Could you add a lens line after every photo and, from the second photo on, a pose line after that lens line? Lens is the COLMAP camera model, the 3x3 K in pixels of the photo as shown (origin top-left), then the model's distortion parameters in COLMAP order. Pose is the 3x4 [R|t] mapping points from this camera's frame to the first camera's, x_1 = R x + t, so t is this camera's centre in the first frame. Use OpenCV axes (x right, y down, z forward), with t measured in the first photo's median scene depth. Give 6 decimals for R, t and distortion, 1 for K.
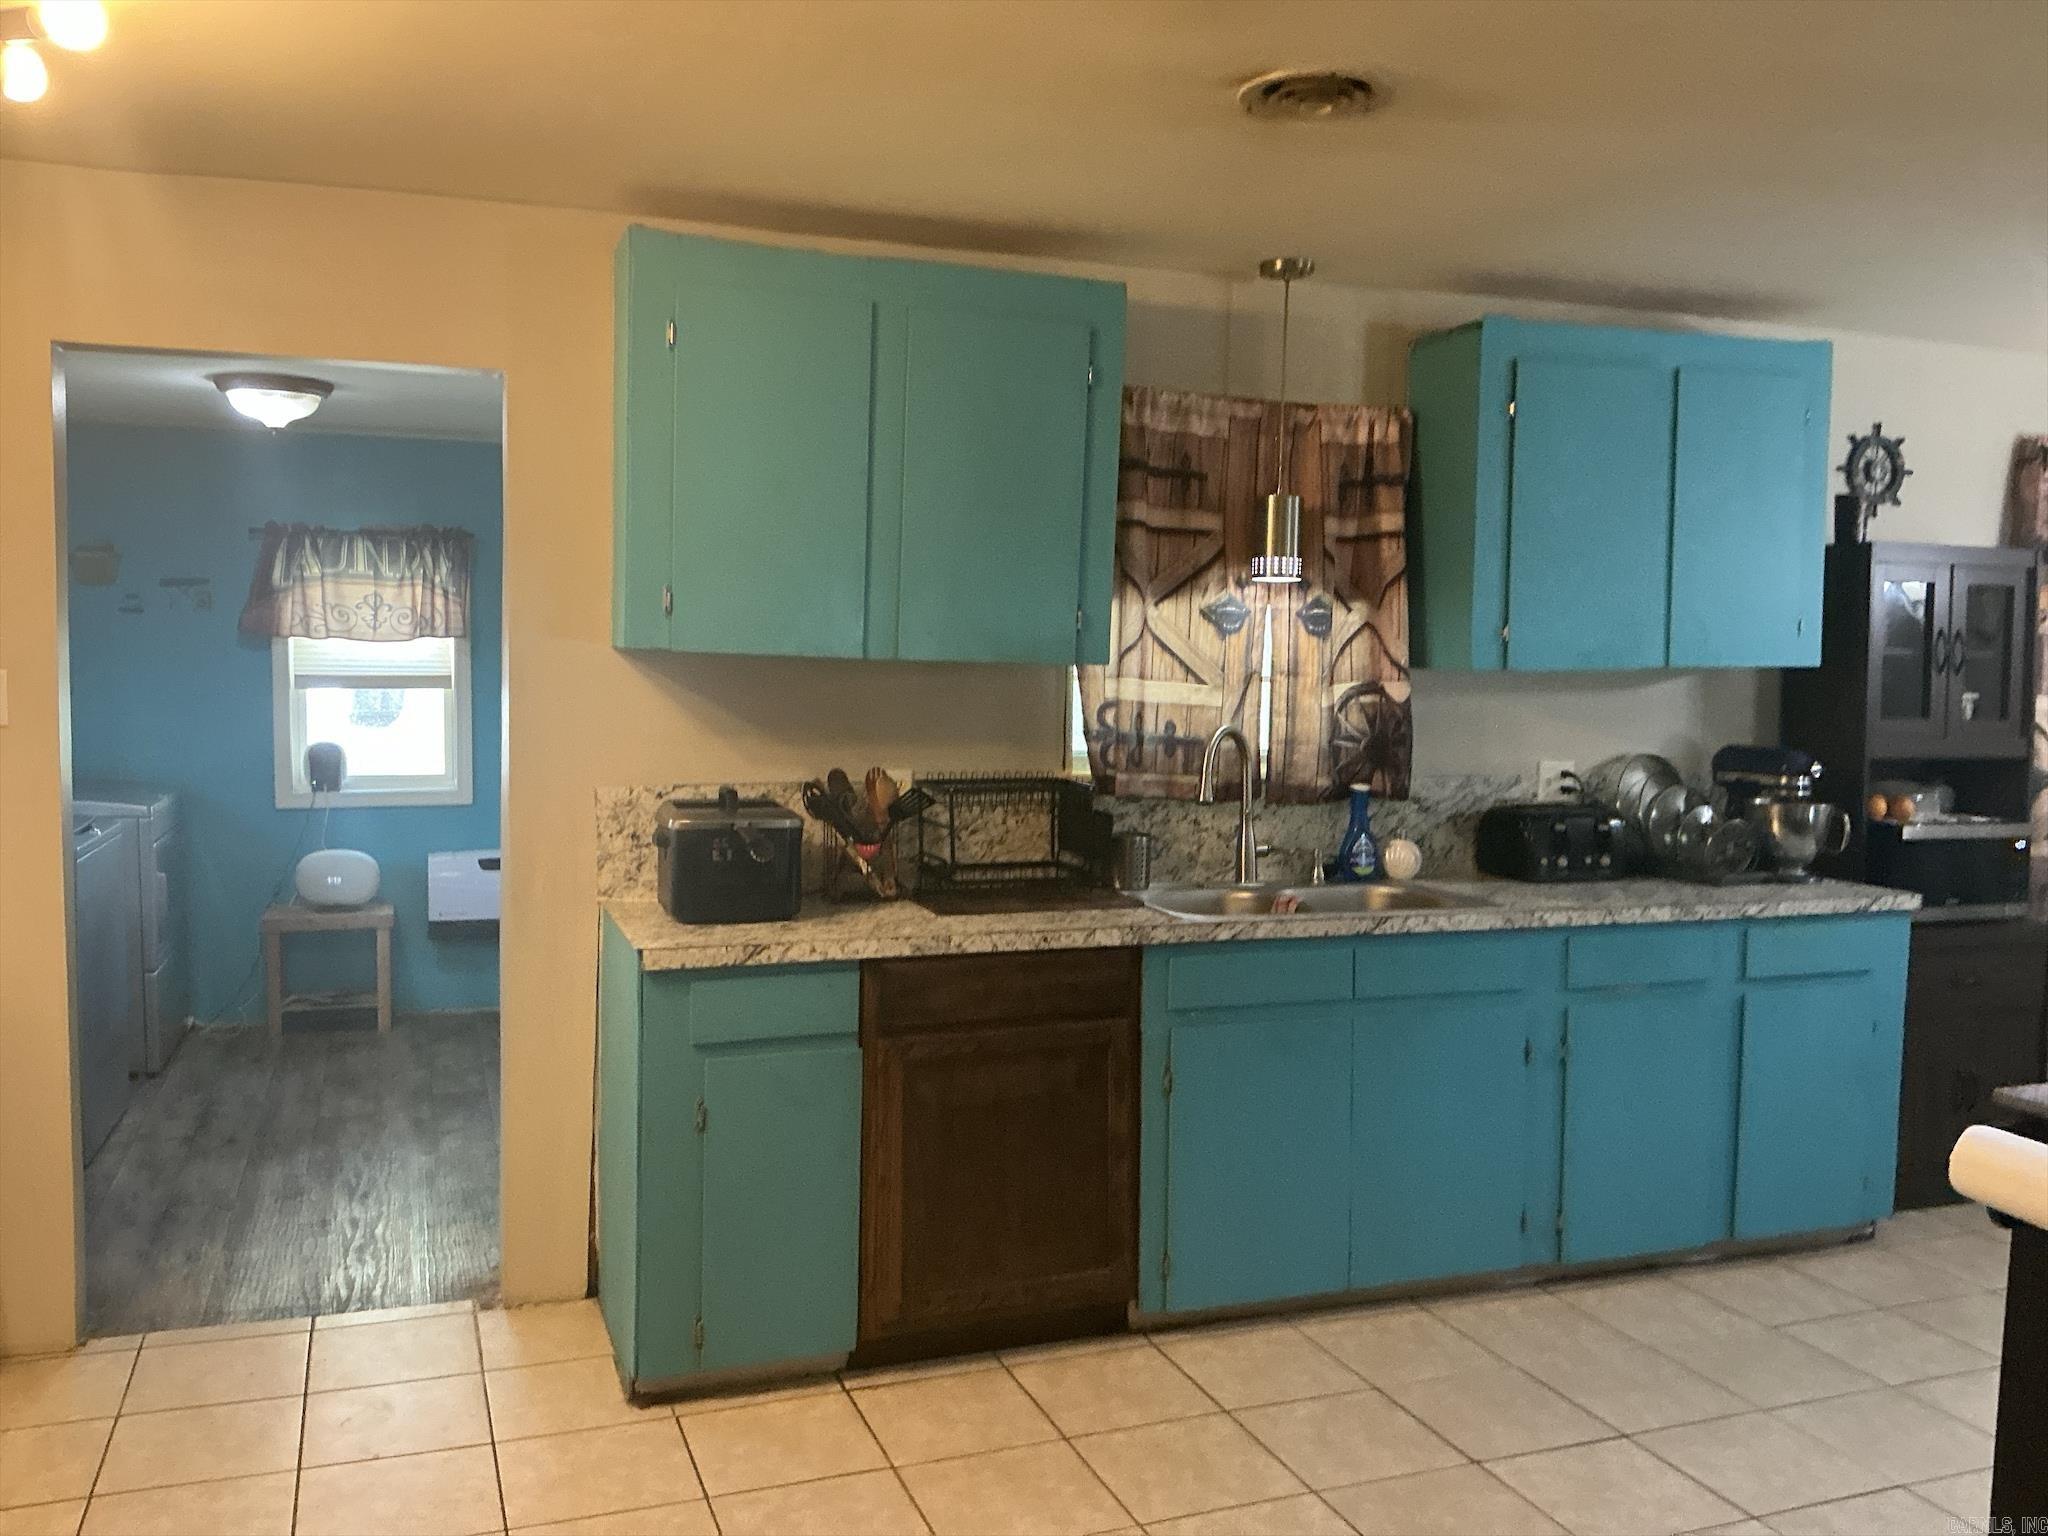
lens RADIAL K [[1699.3, 0, 1018.4], [0, 1699.3, 765.8], [0, 0, 1]] dist [0.176287, -0.397697]
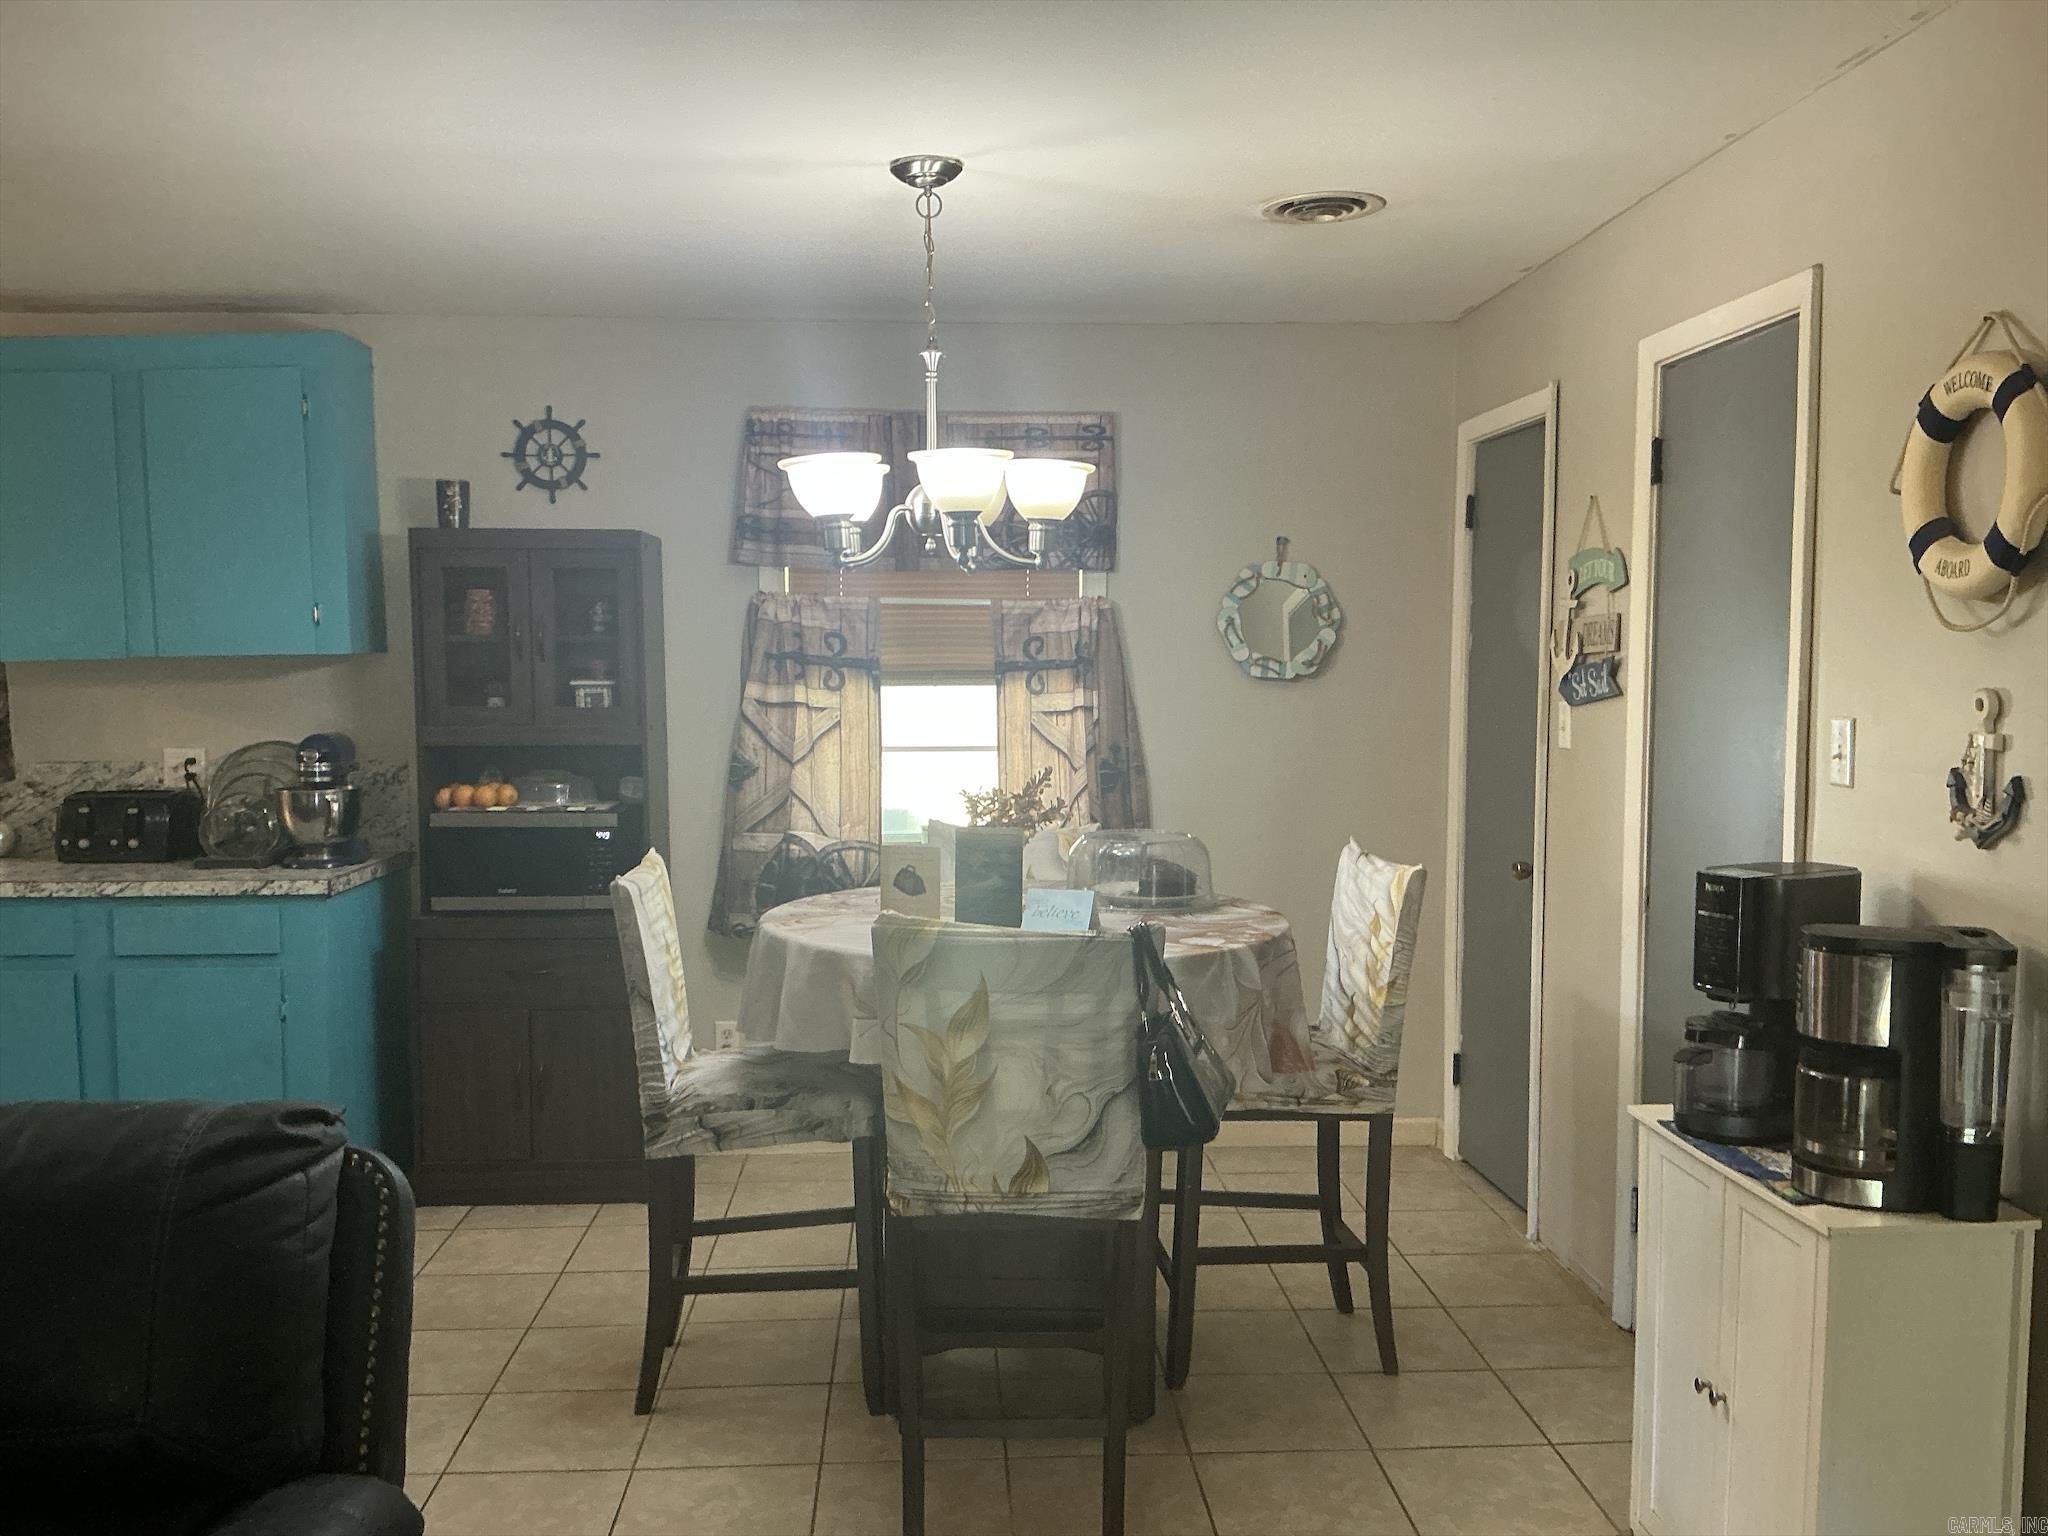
lens RADIAL K [[1695.9, 0, 1021.4], [0, 1695.9, 774.2], [0, 0, 1]] dist [0.125575, -0.251788]
pose [[0.956592, 0.002647, -0.291420, 1.195500], [-0.002826, 0.999996, -0.000192, 0.012457], [0.291418, 0.001007, 0.956595, 0.164865]]
